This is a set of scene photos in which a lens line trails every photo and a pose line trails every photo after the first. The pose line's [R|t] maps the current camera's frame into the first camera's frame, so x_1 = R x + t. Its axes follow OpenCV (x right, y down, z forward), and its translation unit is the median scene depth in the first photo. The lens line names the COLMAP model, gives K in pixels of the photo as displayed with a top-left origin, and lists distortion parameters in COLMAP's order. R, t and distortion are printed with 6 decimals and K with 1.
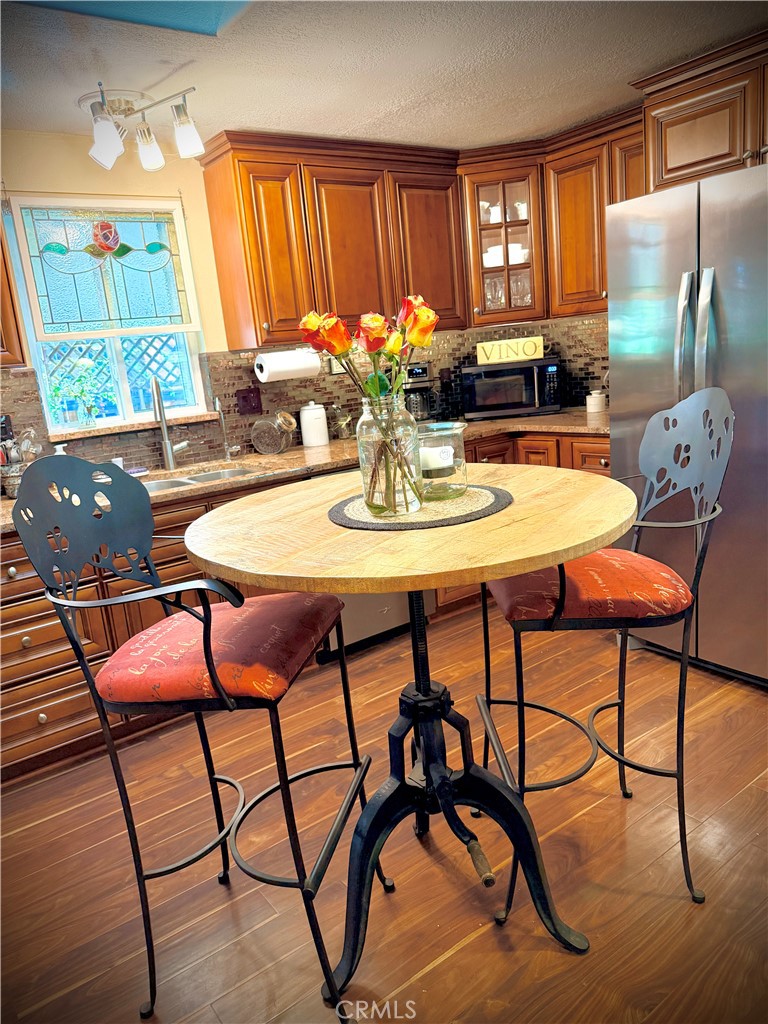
lens RADIAL K [[724.8, 0, 384.0], [0, 724.8, 512.0], [0, 0, 1]] dist [0.126731, -0.200949]
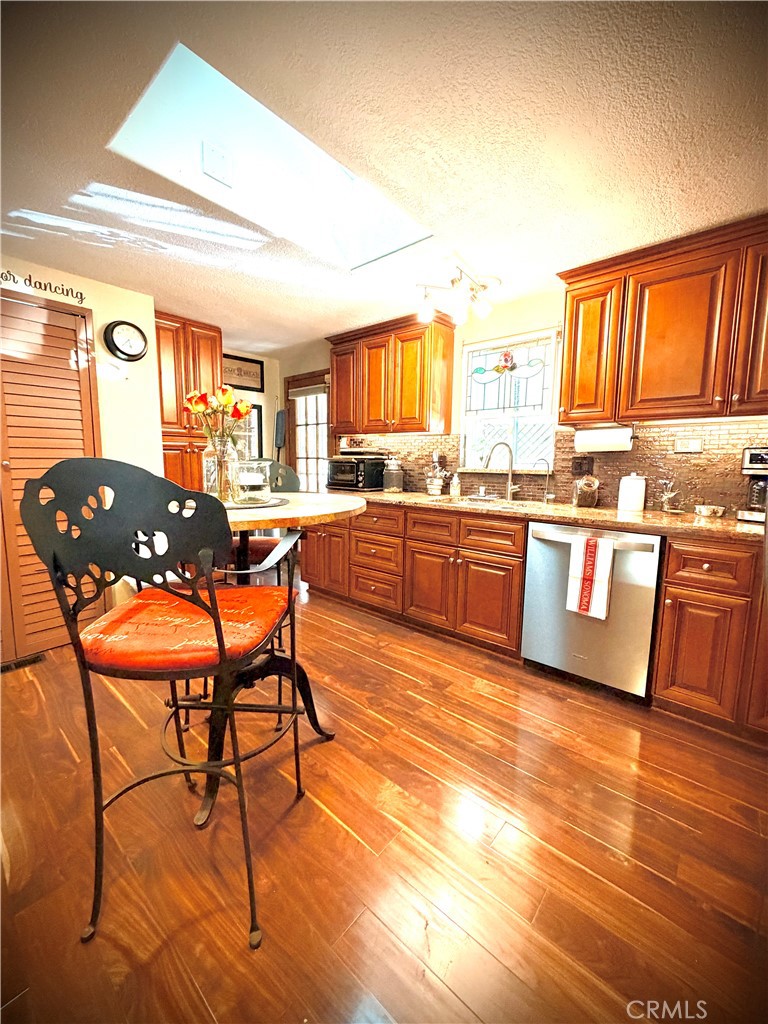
lens RADIAL K [[418.9, 0, 384.0], [0, 418.9, 512.0], [0, 0, 1]] dist [0.001052, -0.000063]
pose [[0.218951, 0.211741, -0.952484, 0.453113], [-0.245594, 0.956702, 0.156222, -0.095245], [0.944322, 0.199720, 0.261473, 0.442280]]
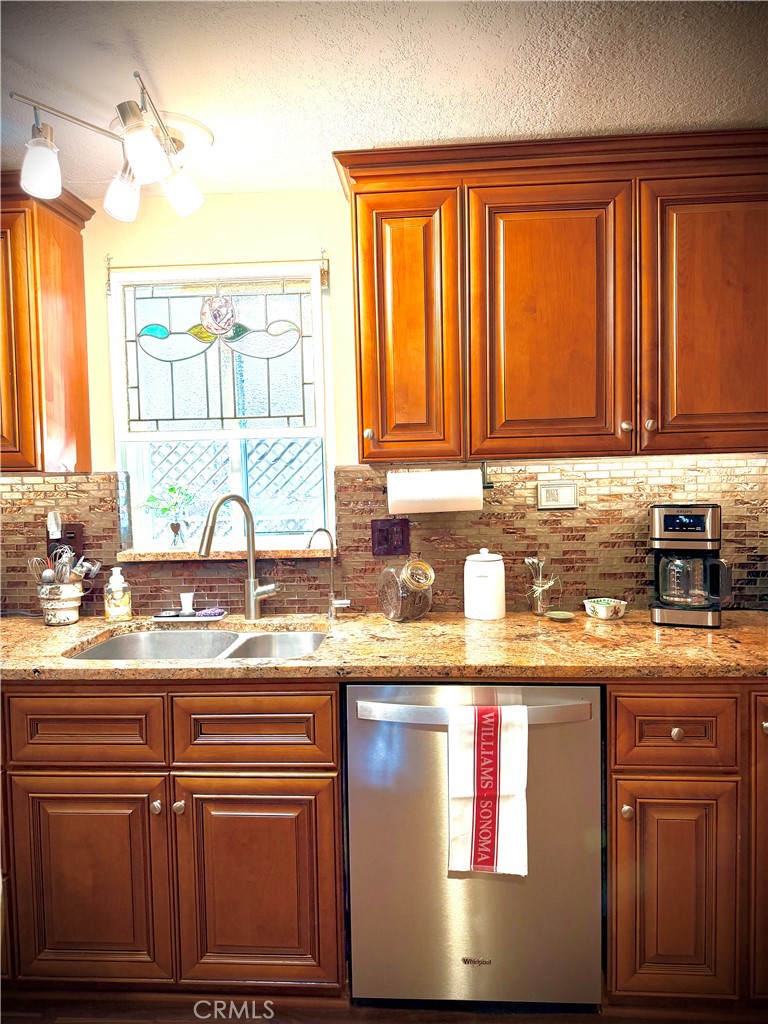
lens RADIAL K [[724.8, 0, 384.0], [0, 724.8, 512.0], [0, 0, 1]] dist [0.126731, -0.200949]
pose [[0.766674, 0.112206, -0.632155, 0.224722], [-0.189504, 0.980292, -0.055829, -0.126818], [0.613432, 0.162599, 0.772828, 0.434482]]
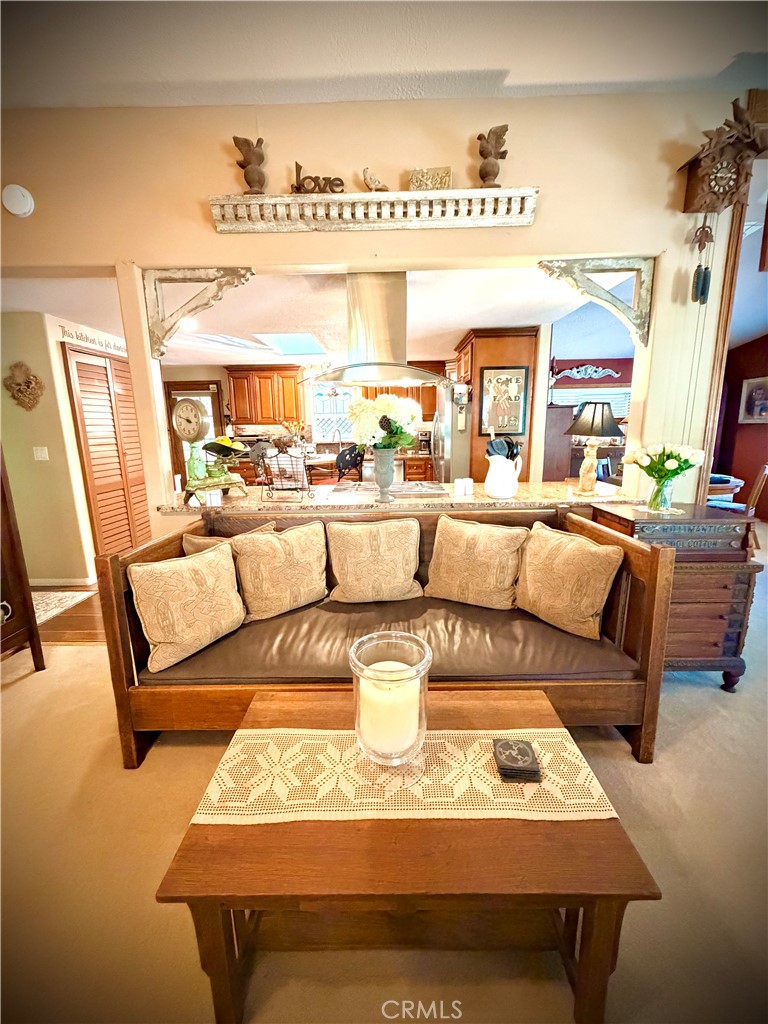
lens RADIAL K [[407.9, 0, 384.0], [0, 407.9, 512.0], [0, 0, 1]] dist [0.000005, -0.000266]
pose [[0.800909, 0.197455, -0.565293, 0.935903], [-0.186931, 0.979332, 0.077233, 0.021490], [0.568859, 0.043814, 0.821267, -0.458635]]
